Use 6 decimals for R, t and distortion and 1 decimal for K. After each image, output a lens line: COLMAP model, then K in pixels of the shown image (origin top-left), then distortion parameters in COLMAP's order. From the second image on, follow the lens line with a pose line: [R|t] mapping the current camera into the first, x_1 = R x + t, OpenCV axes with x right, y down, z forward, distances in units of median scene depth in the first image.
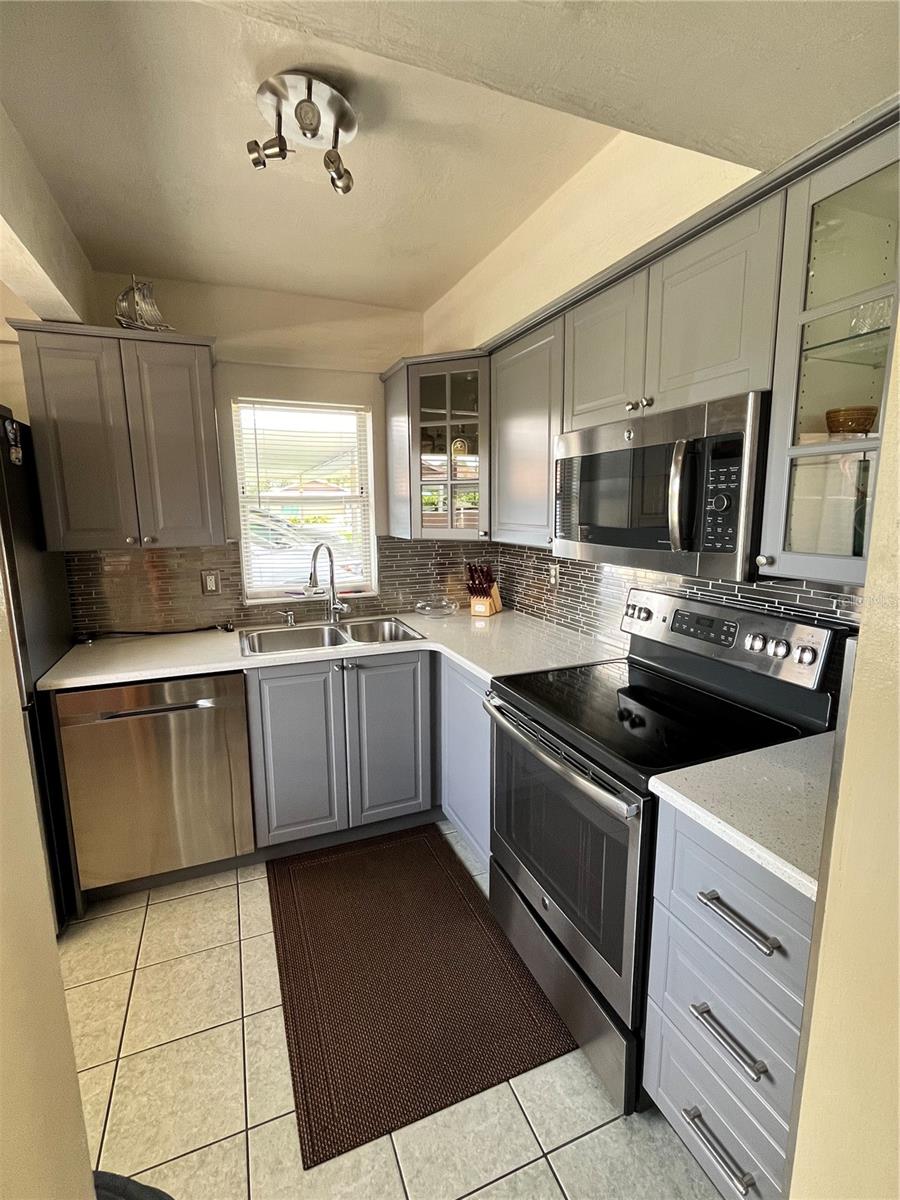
lens RADIAL K [[555.7, 0, 455.8], [0, 555.7, 603.7], [0, 0, 1]] dist [0.002507, -0.001579]
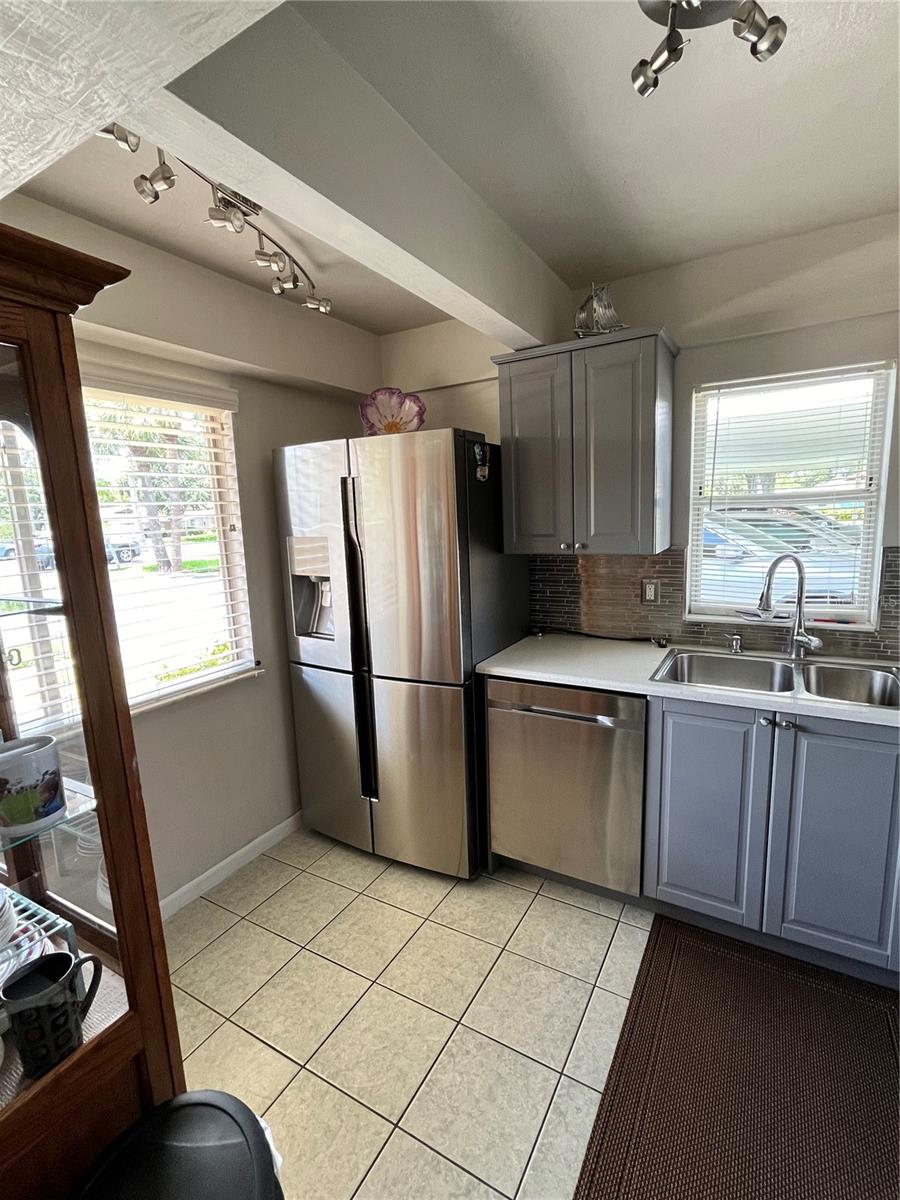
lens RADIAL K [[555.7, 0, 448.6], [0, 555.7, 602.1], [0, 0, 1]] dist [0.002507, -0.001579]
pose [[0.608933, 0.109869, -0.785576, 0.101172], [-0.106955, 0.992690, 0.055930, -0.042230], [0.785978, 0.049964, 0.616233, 0.183246]]
